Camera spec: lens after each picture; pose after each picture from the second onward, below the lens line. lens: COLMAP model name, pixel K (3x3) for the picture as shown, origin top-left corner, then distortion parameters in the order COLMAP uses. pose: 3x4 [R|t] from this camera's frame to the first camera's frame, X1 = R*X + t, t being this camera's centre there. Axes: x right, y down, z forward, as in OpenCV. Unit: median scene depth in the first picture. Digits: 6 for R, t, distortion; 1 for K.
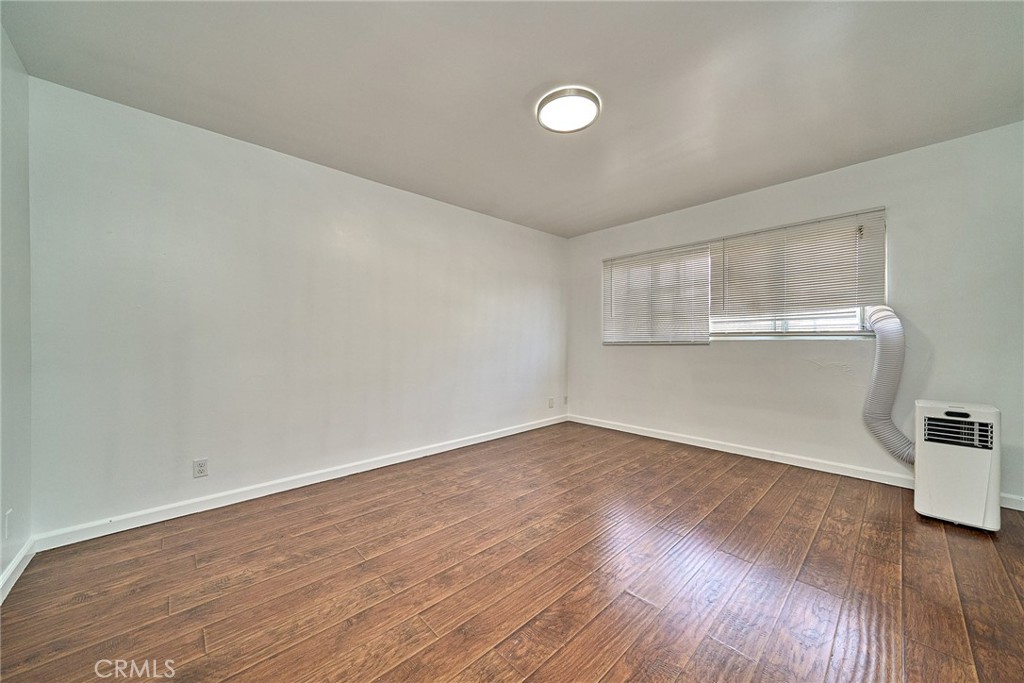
lens RADIAL K [[358.9, 0, 518.4], [0, 358.9, 345.3], [0, 0, 1]] dist [-0.000611, -0.000421]
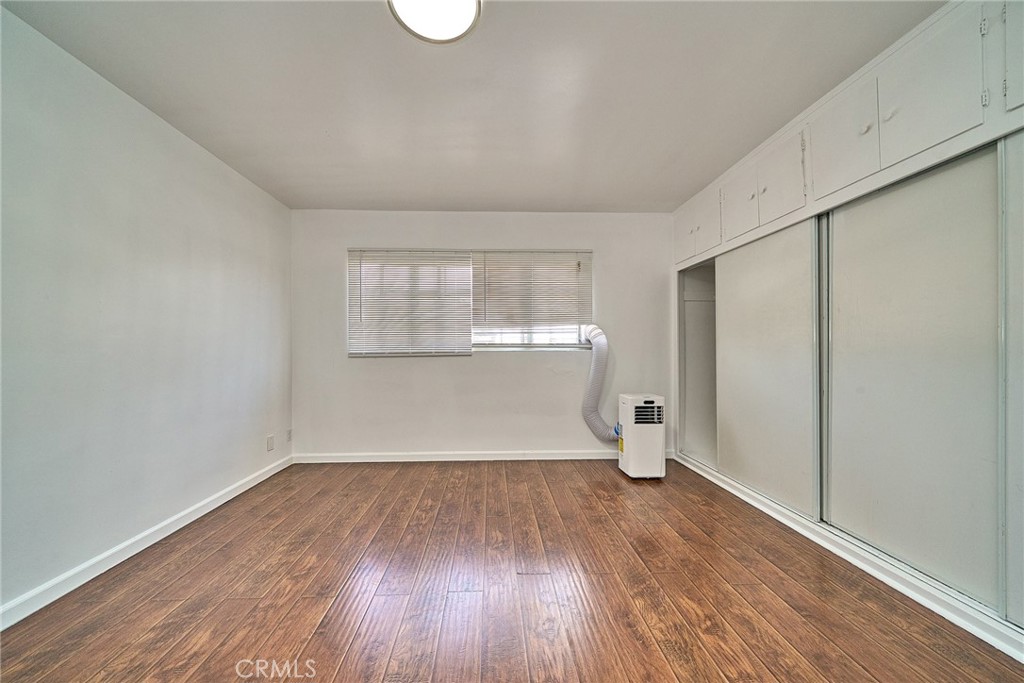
lens RADIAL K [[367.1, 0, 510.4], [0, 367.1, 353.5], [0, 0, 1]] dist [0.001436, -0.000057]
pose [[0.670644, -0.005364, 0.741760, -0.167098], [0.009899, 0.999950, -0.001720, -0.005052], [-0.741713, 0.008496, 0.670663, 0.278188]]
